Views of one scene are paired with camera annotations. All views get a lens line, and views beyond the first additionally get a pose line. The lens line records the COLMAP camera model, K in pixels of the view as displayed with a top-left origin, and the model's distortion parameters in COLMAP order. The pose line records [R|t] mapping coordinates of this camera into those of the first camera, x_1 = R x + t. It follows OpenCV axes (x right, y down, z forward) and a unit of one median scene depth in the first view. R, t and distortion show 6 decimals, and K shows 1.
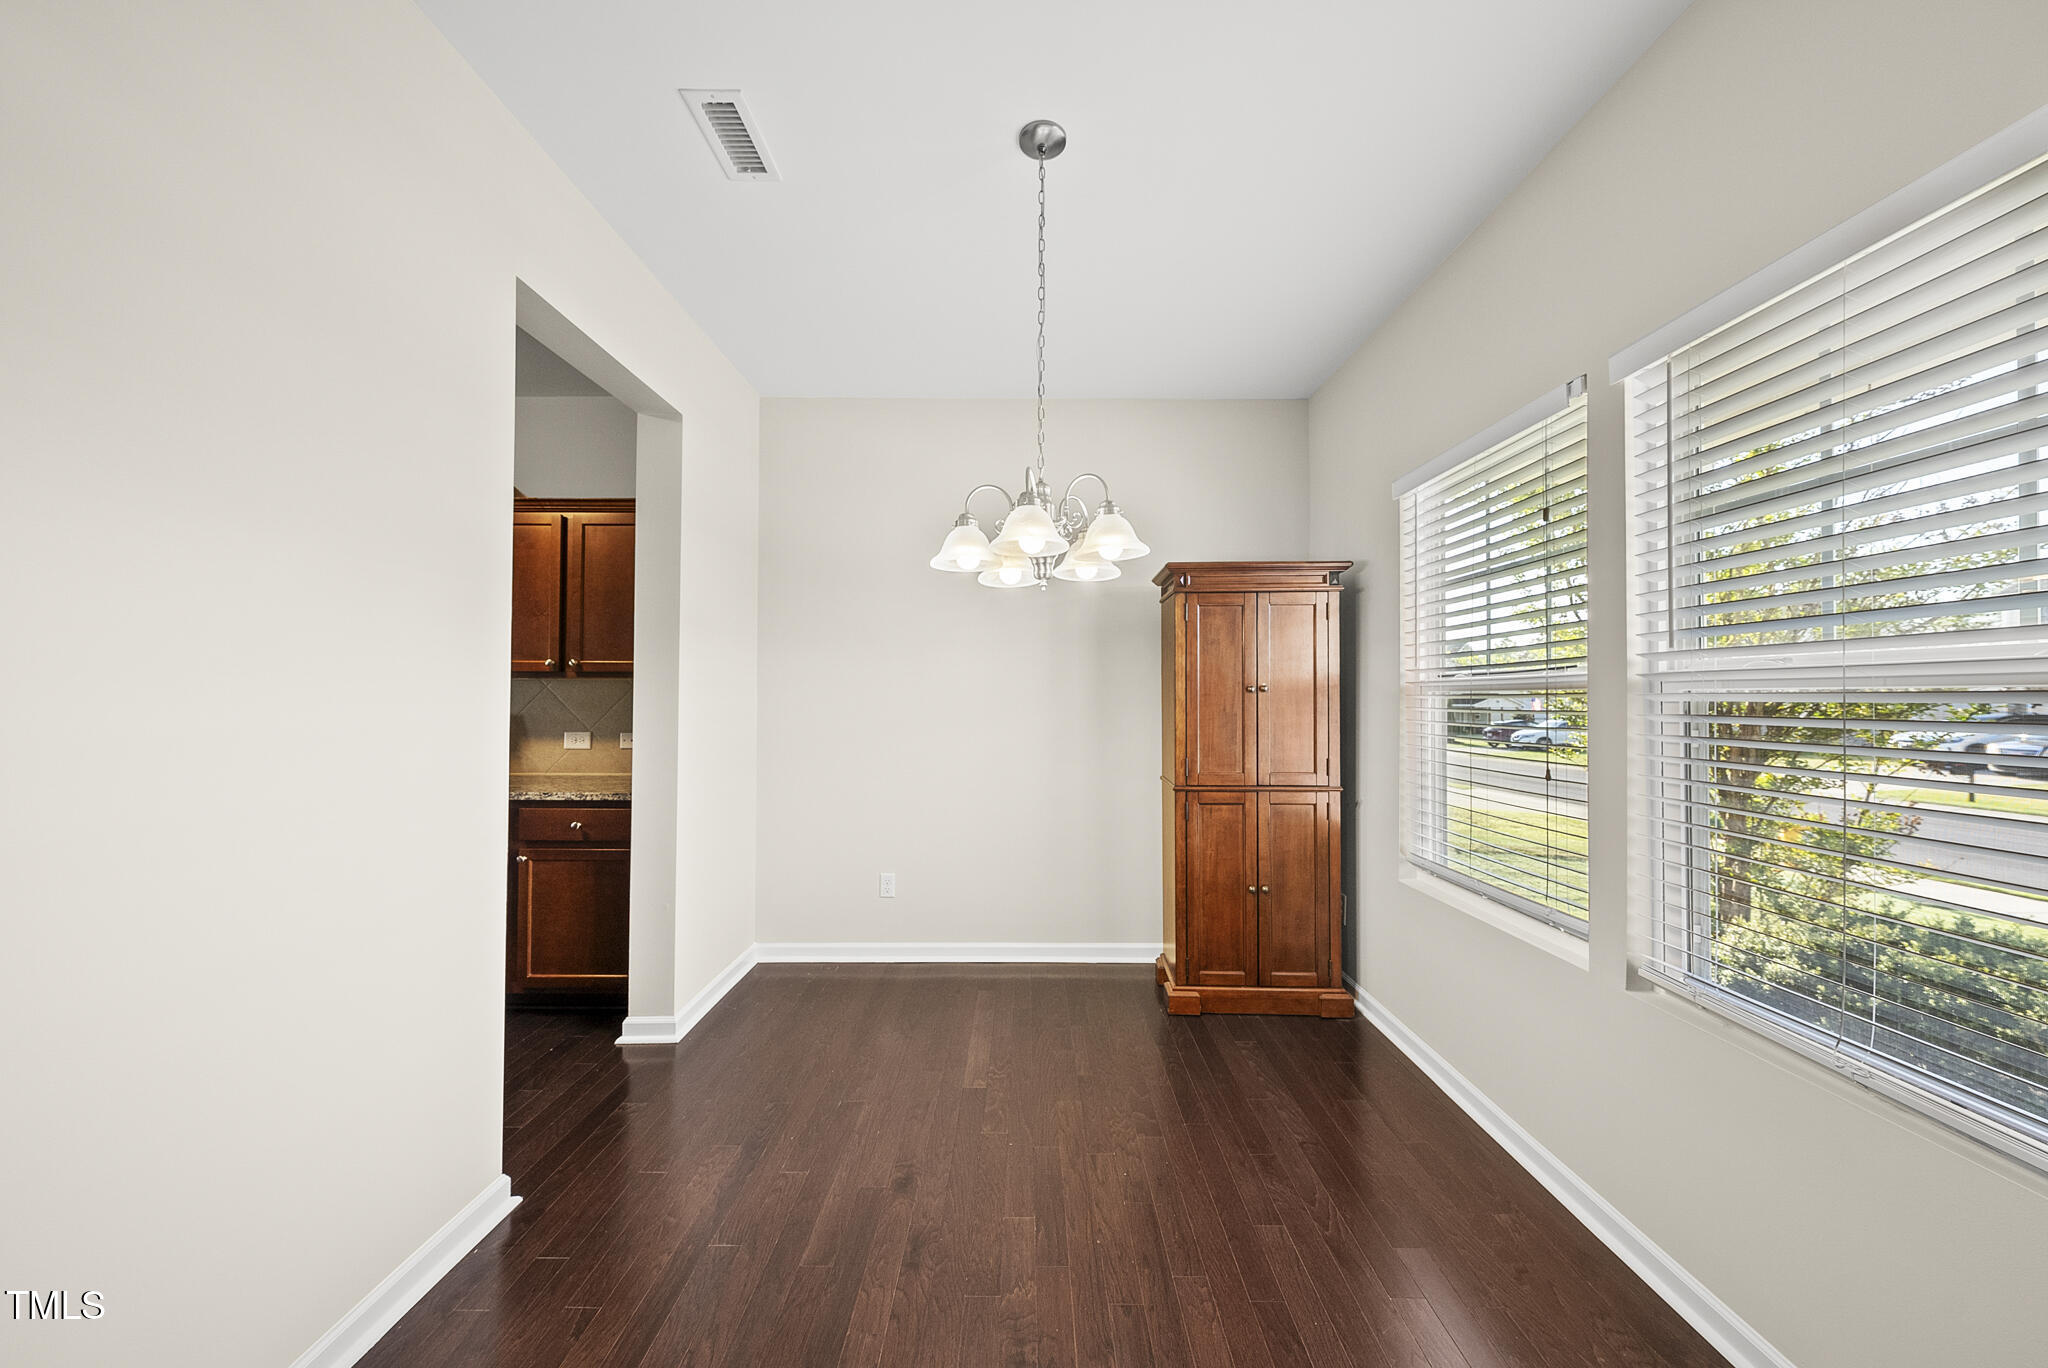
lens RADIAL K [[714.1, 0, 1024.0], [0, 714.1, 684.0], [0, 0, 1]] dist [0.005617, -0.000047]
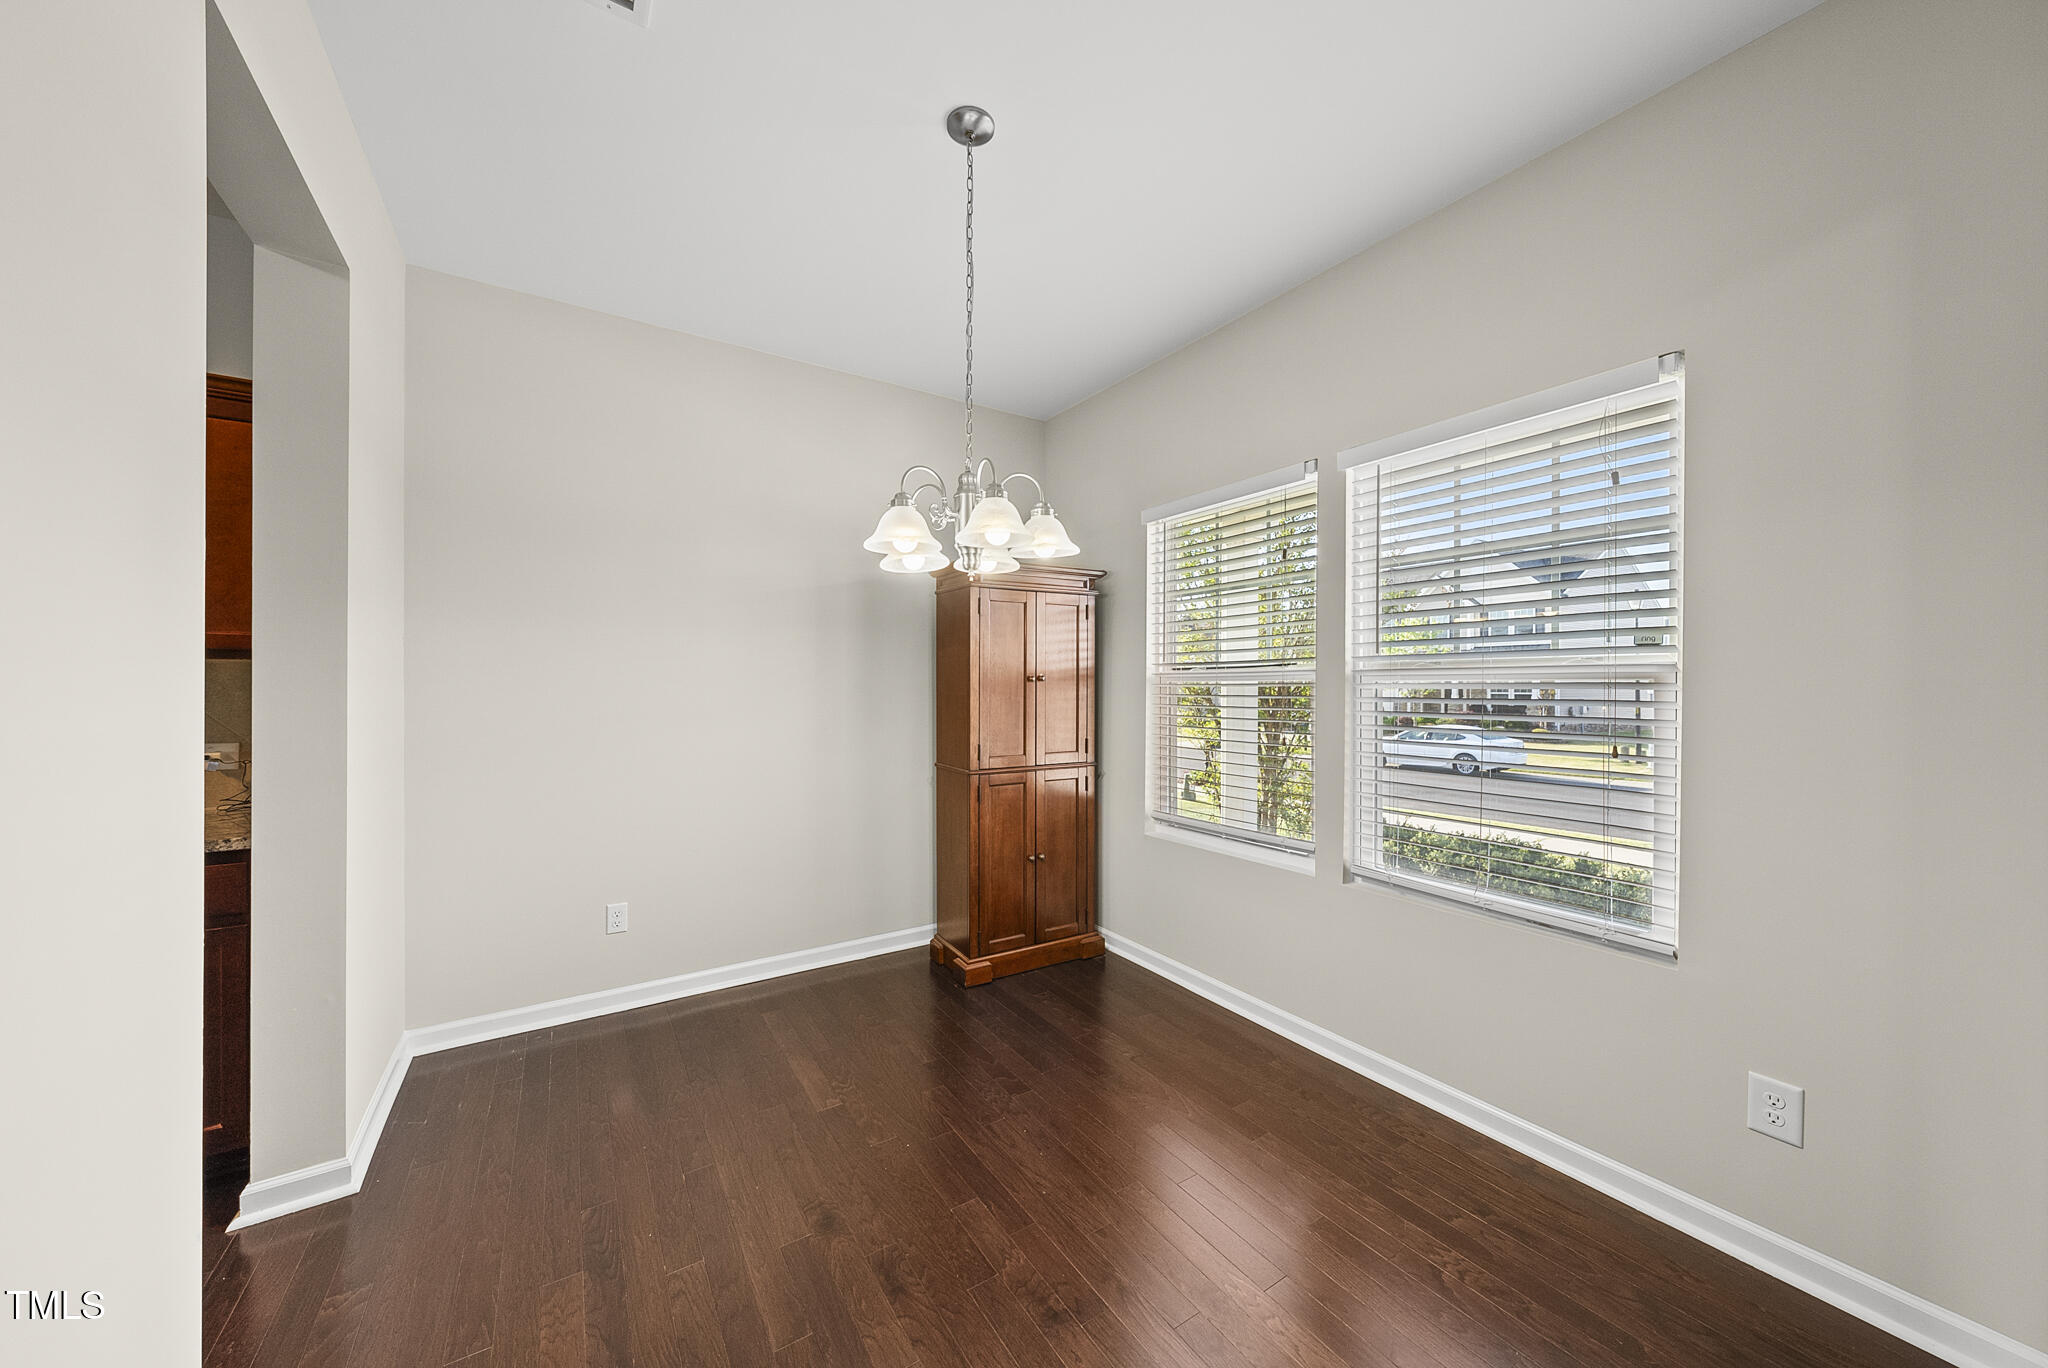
lens RADIAL K [[721.3, 0, 1024.0], [0, 721.3, 684.0], [0, 0, 1]] dist [0.001540, 0.000103]
pose [[0.834747, -0.001306, 0.550633, -0.310526], [-0.008115, 0.999859, 0.014674, -0.001118], [-0.550574, -0.016717, 0.834619, 0.073997]]
